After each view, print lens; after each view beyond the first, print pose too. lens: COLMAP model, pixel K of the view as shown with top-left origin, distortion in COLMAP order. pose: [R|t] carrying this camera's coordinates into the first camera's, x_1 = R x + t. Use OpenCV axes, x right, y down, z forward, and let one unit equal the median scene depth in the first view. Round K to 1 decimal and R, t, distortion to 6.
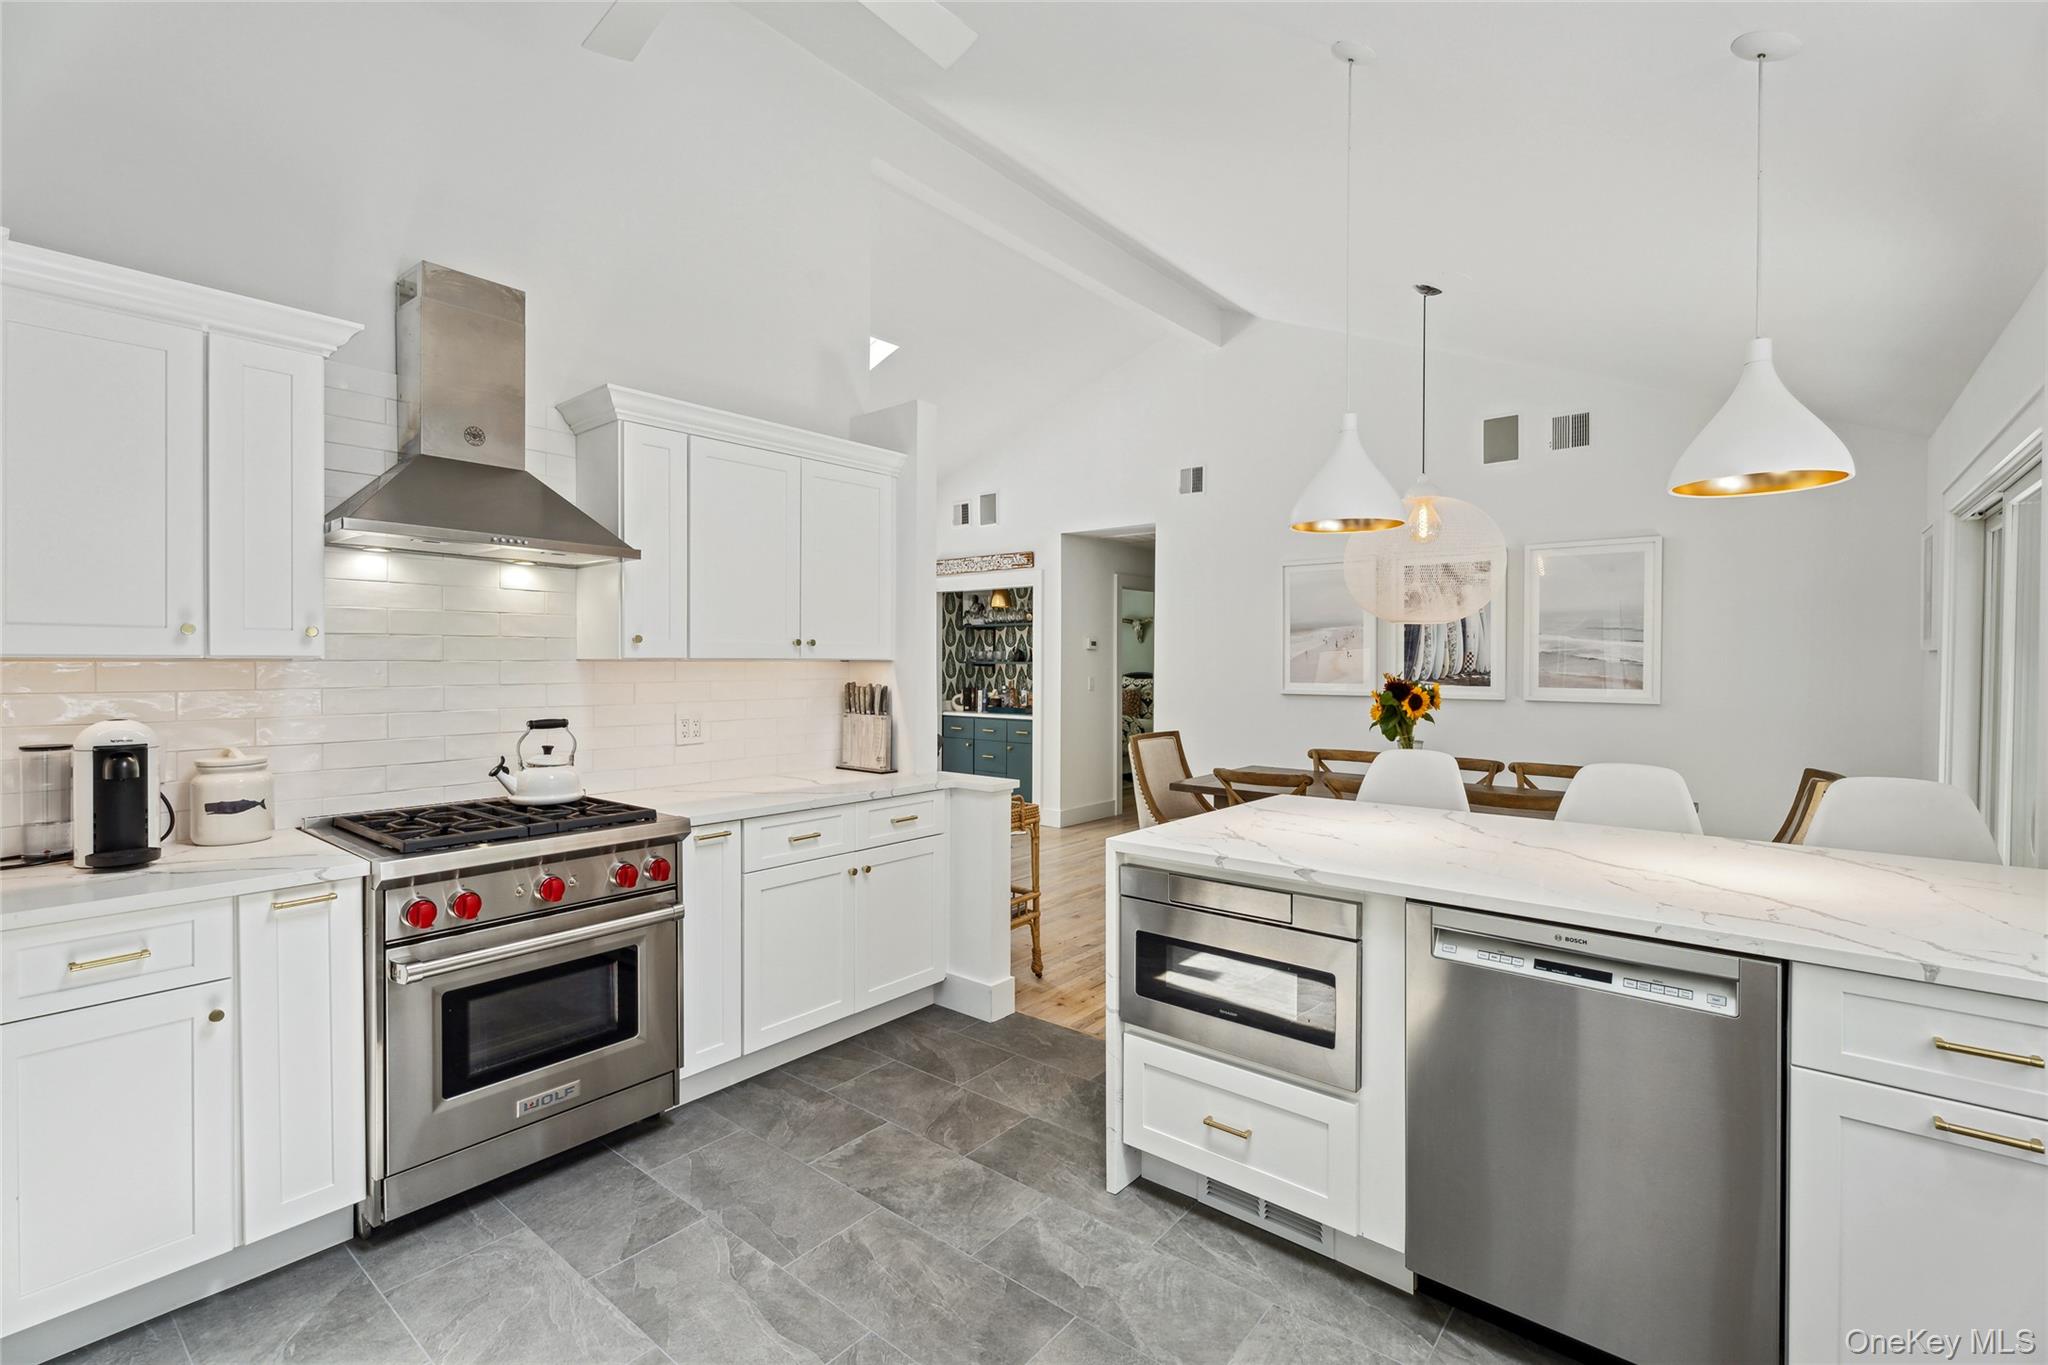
lens RADIAL K [[908.2, 0, 1024.0], [0, 908.2, 682.5], [0, 0, 1]] dist [-0.002326, -0.000211]
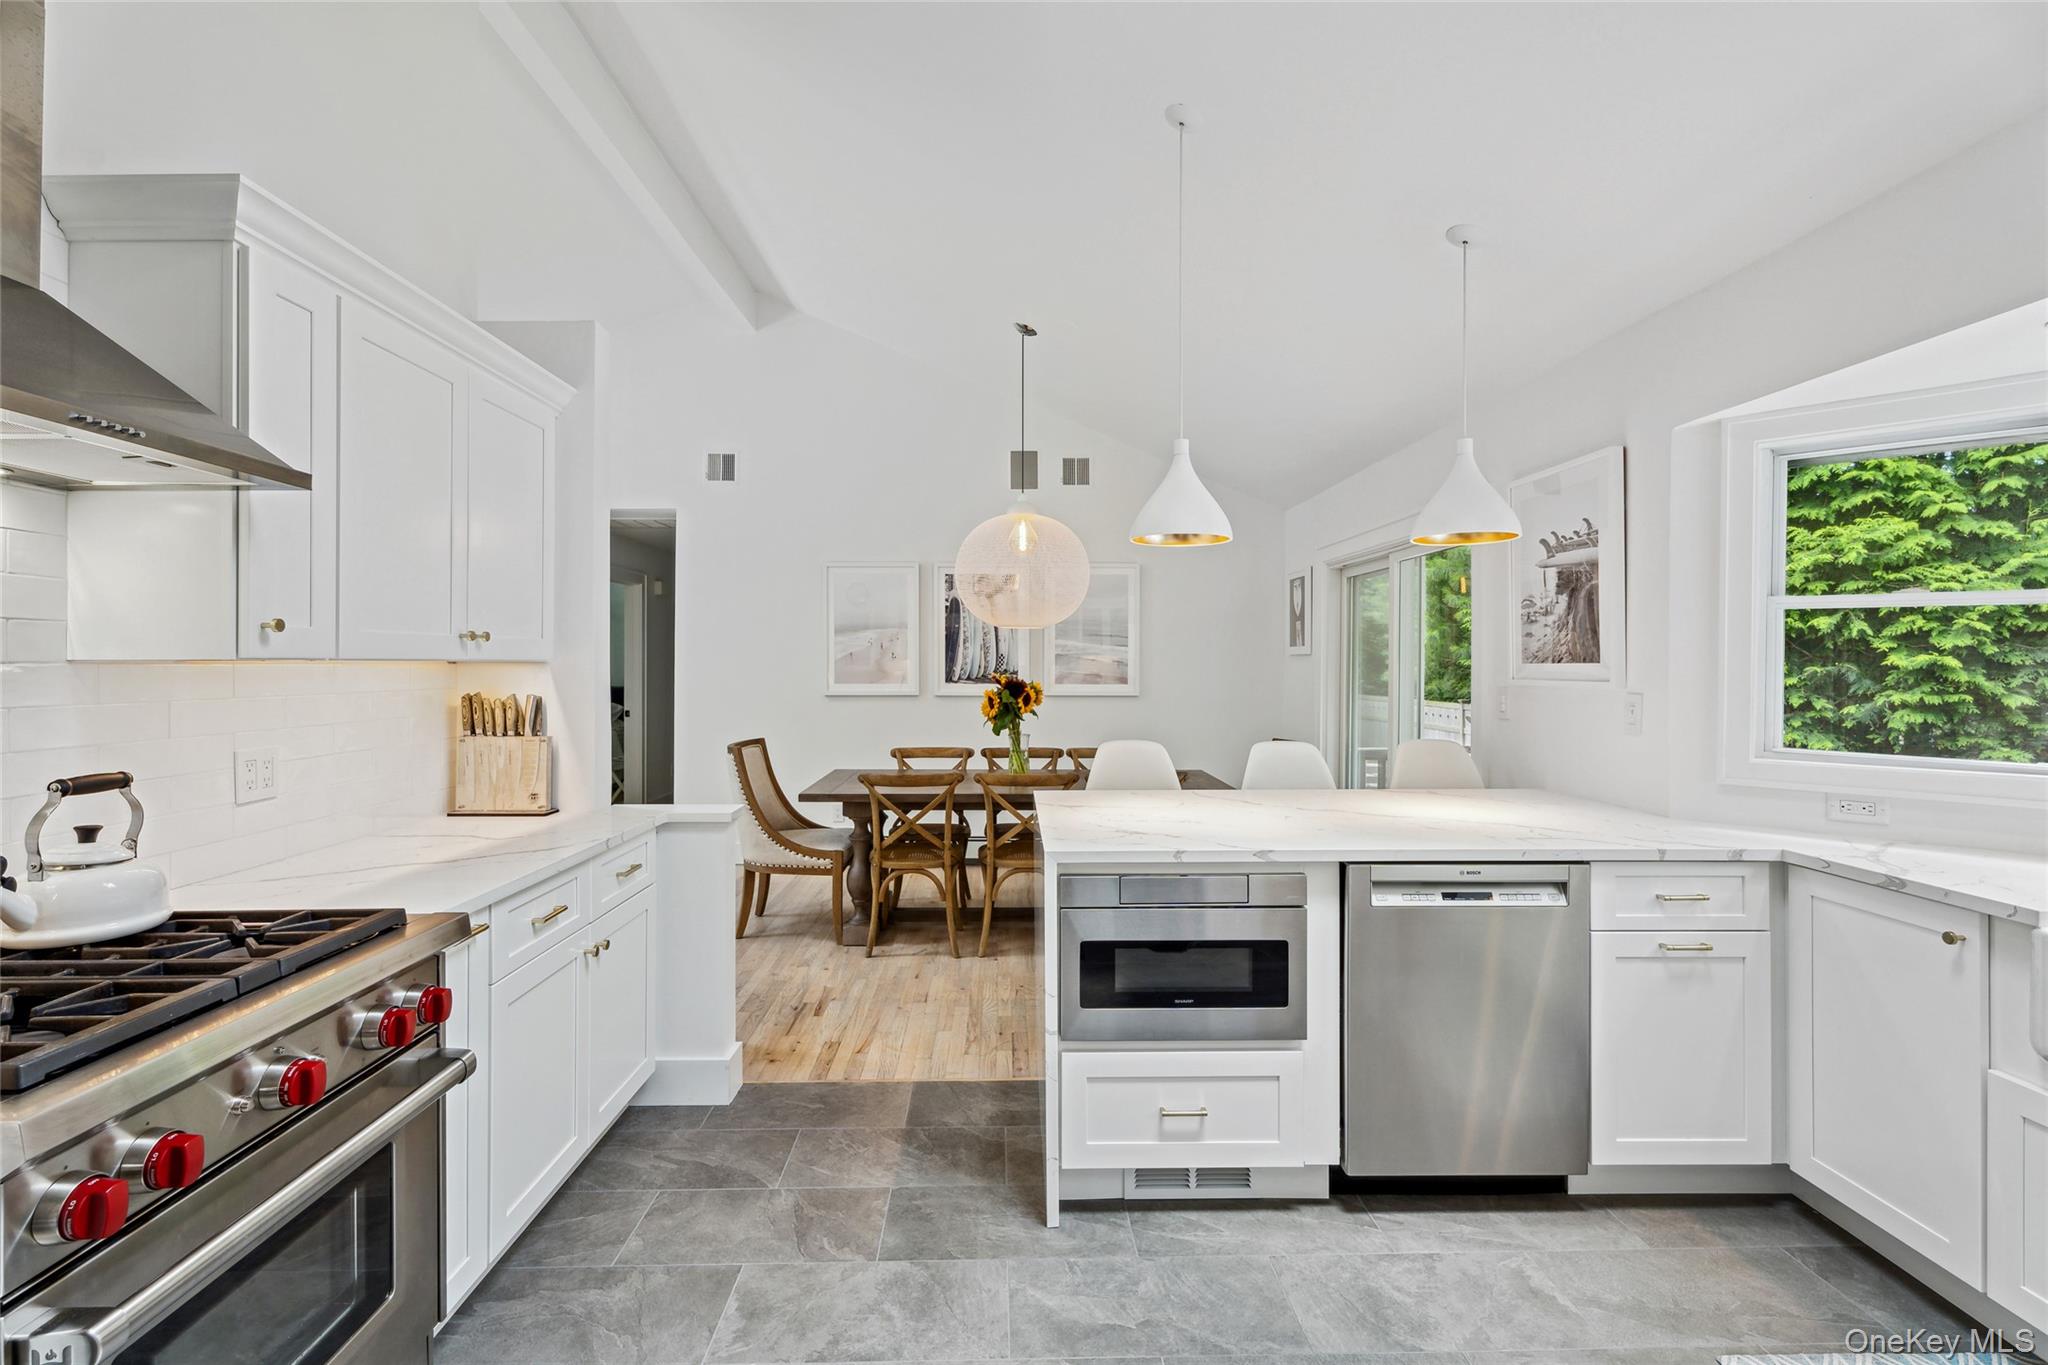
lens RADIAL K [[907.1, 0, 1017.8], [0, 907.1, 674.4], [0, 0, 1]] dist [-0.000460, 0.000021]
pose [[0.757908, -0.009608, 0.652291, -0.441990], [0.016294, 0.999858, -0.004205, -0.005913], [-0.652158, 0.013815, 0.757957, 0.248429]]
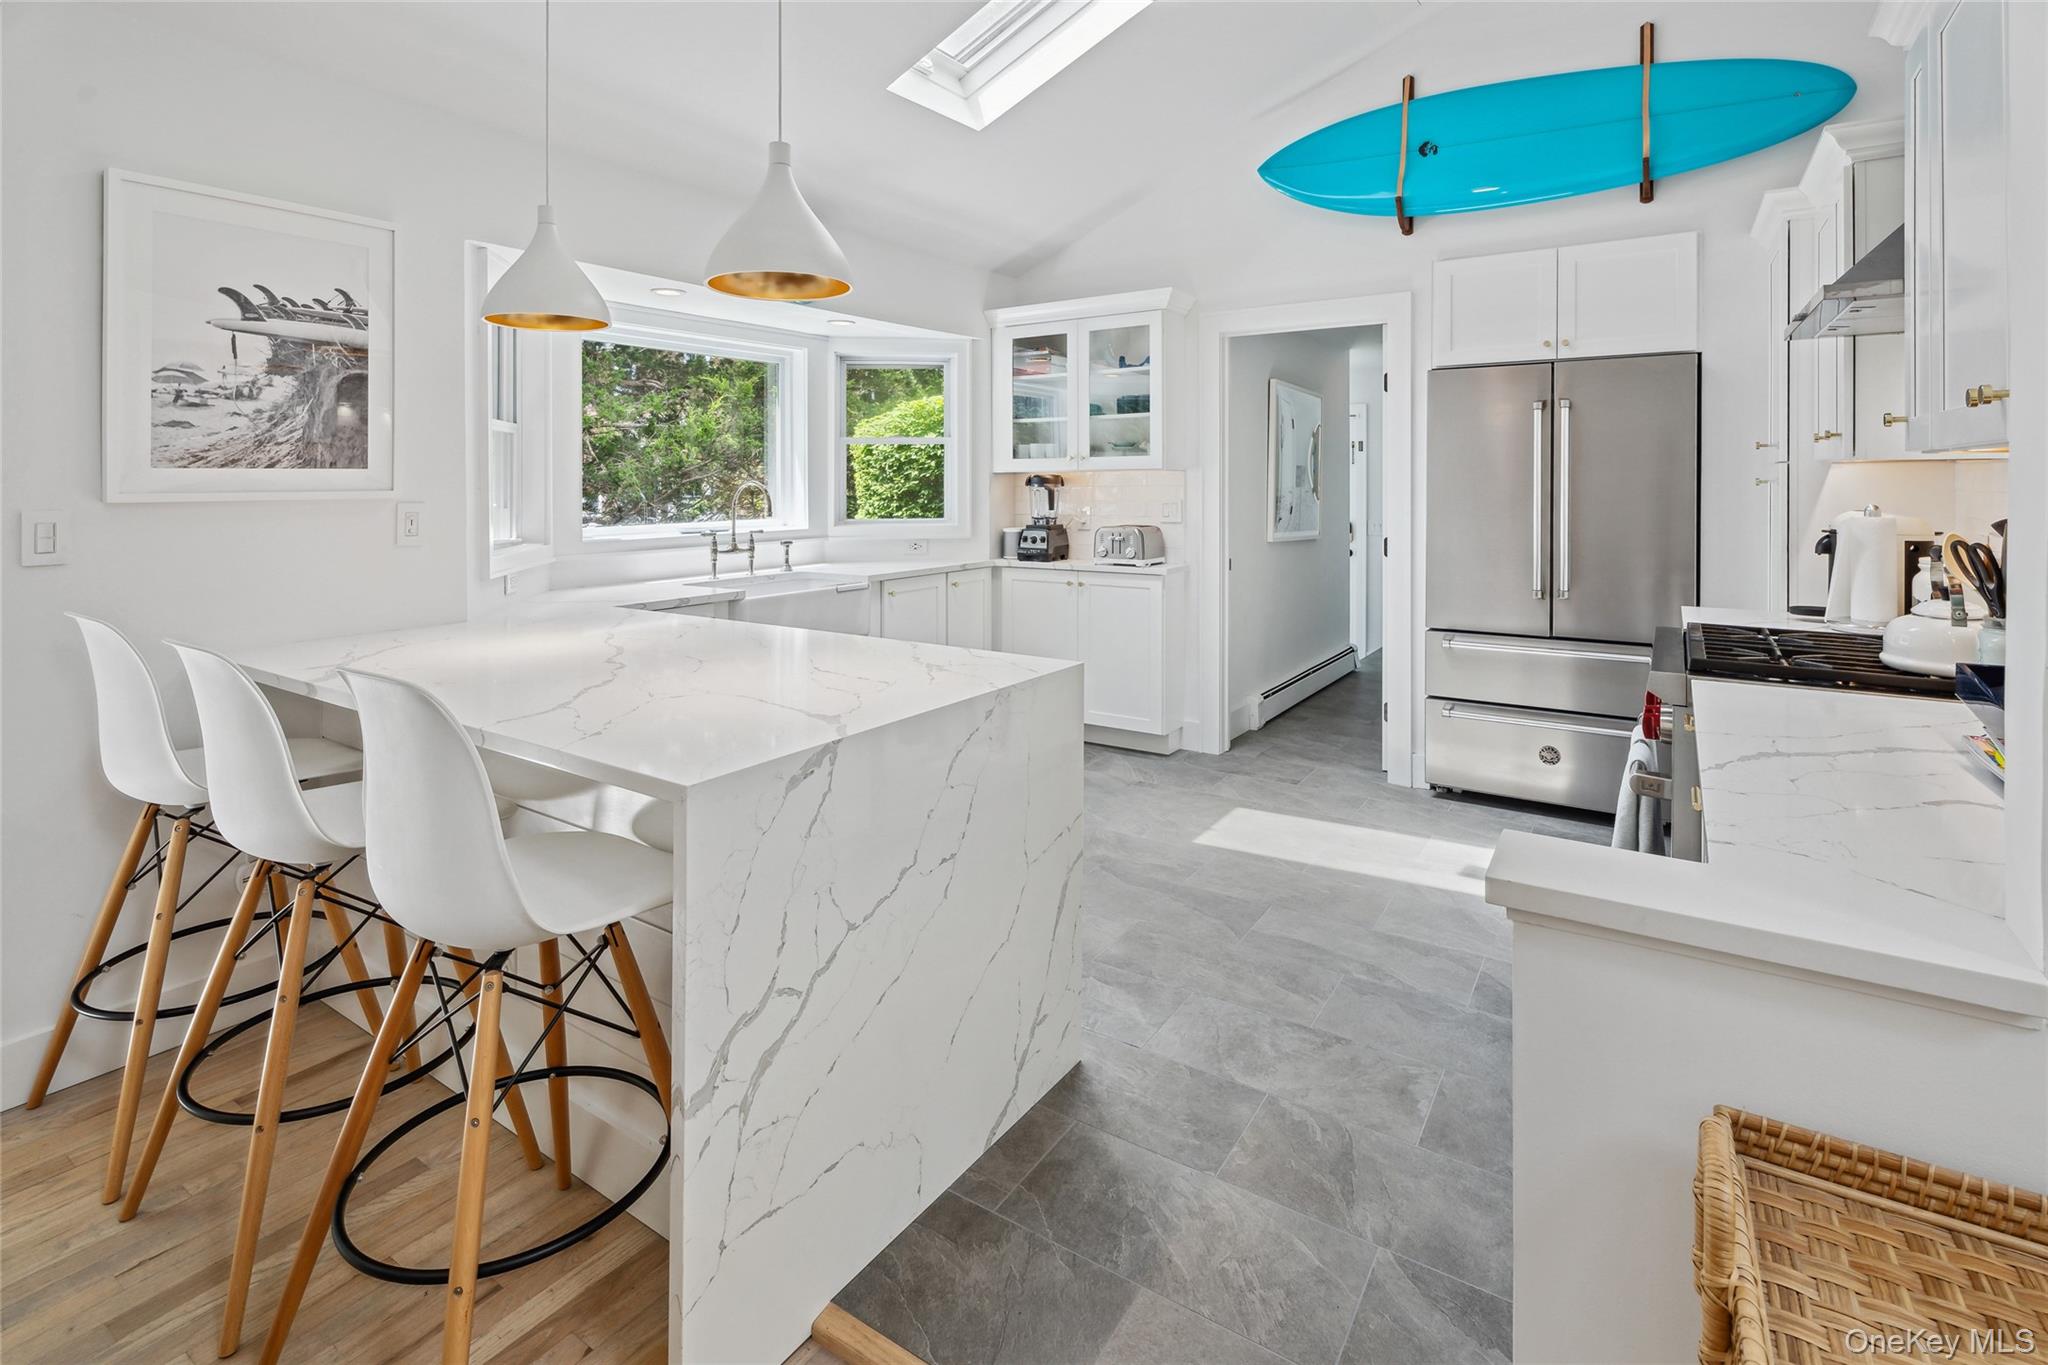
lens RADIAL K [[960.2, 0, 1016.3], [0, 960.2, 473.3], [0, 0, 1]] dist [0.000648, 0.000151]
pose [[-0.995382, 0.004439, -0.095893, 0.197659], [0.003083, 0.999893, 0.014280, -0.018784], [0.095947, 0.013919, -0.995289, 1.575102]]
